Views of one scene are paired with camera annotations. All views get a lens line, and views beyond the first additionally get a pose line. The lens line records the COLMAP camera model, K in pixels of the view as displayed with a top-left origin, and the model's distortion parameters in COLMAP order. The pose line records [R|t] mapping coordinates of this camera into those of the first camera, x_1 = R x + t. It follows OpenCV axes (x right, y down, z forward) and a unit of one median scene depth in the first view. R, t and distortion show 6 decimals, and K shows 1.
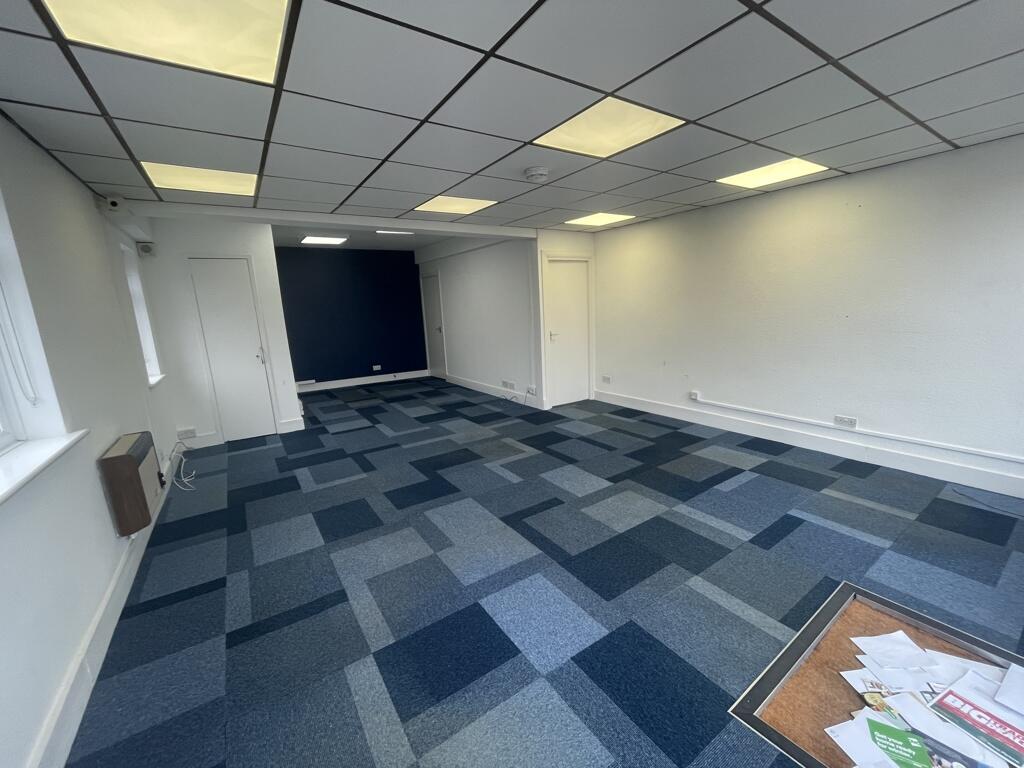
lens RADIAL K [[411.4, 0, 513.6], [0, 411.4, 385.5], [0, 0, 1]] dist [-0.002153, -0.000227]
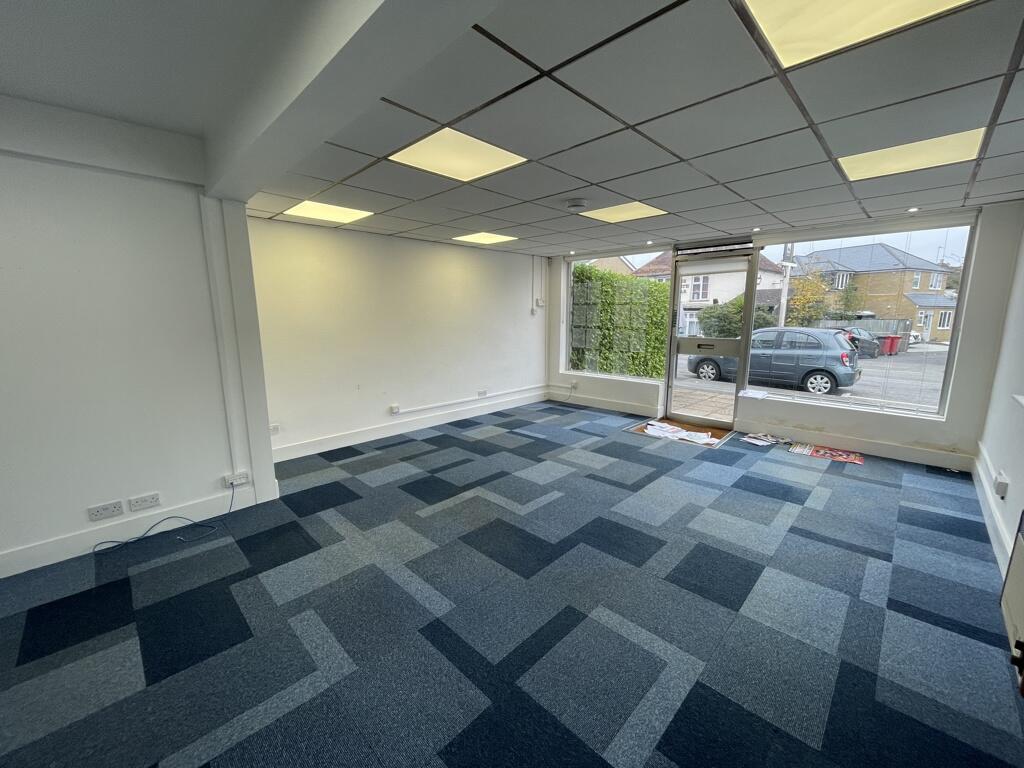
lens RADIAL K [[411.4, 0, 513.6], [0, 411.4, 385.5], [0, 0, 1]] dist [-0.002153, -0.000227]
pose [[-0.193403, -0.123347, 0.973335, -0.862356], [0.206120, 0.964817, 0.163223, -0.192983], [-0.959224, 0.232192, -0.161175, 1.155231]]
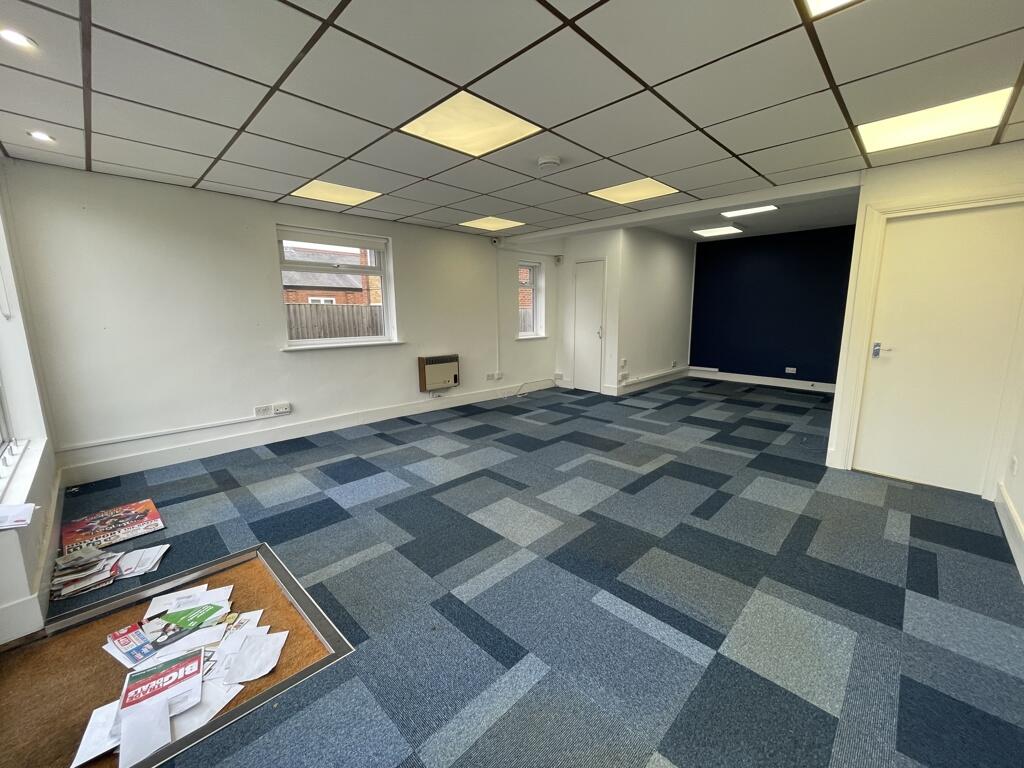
lens RADIAL K [[411.4, 0, 513.6], [0, 411.4, 385.5], [0, 0, 1]] dist [-0.002153, -0.000227]
pose [[0.194575, 0.214992, -0.957037, 0.872747], [-0.196468, 0.964454, 0.176714, -0.117560], [0.961010, 0.153643, 0.229898, 0.601678]]
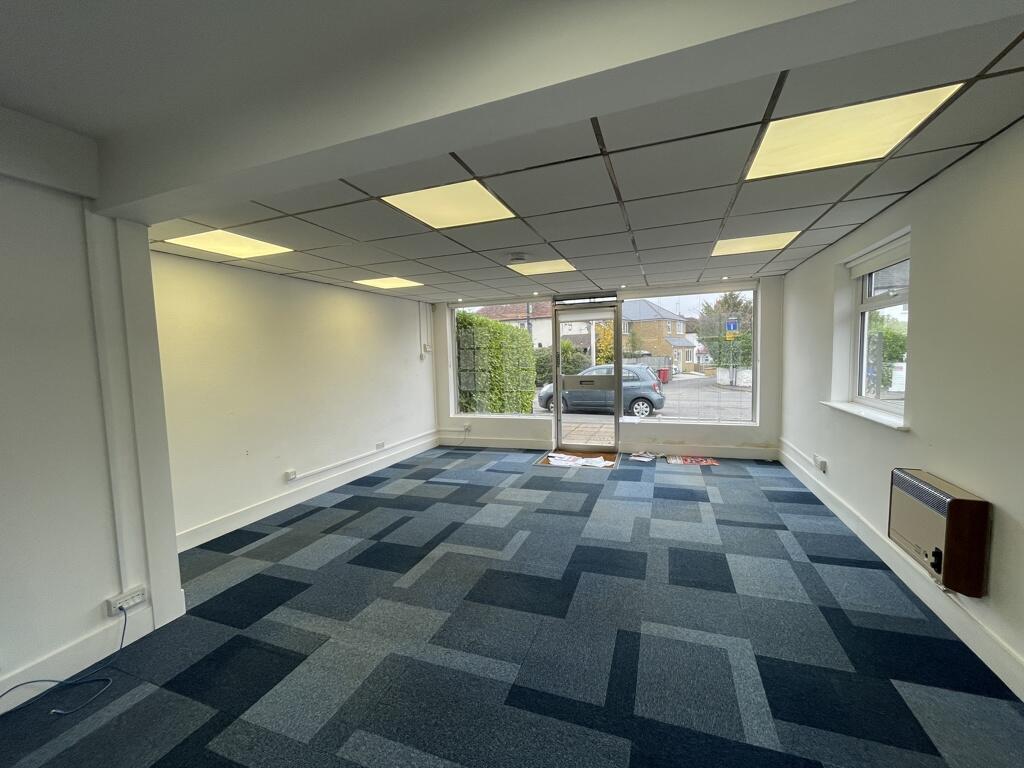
lens RADIAL K [[411.4, 0, 513.6], [0, 411.4, 385.5], [0, 0, 1]] dist [-0.002153, -0.000227]
pose [[-0.575736, 0.003399, 0.817629, -0.759874], [0.216647, 0.964883, 0.148541, -0.254807], [-0.788411, 0.262658, -0.556254, 1.424369]]
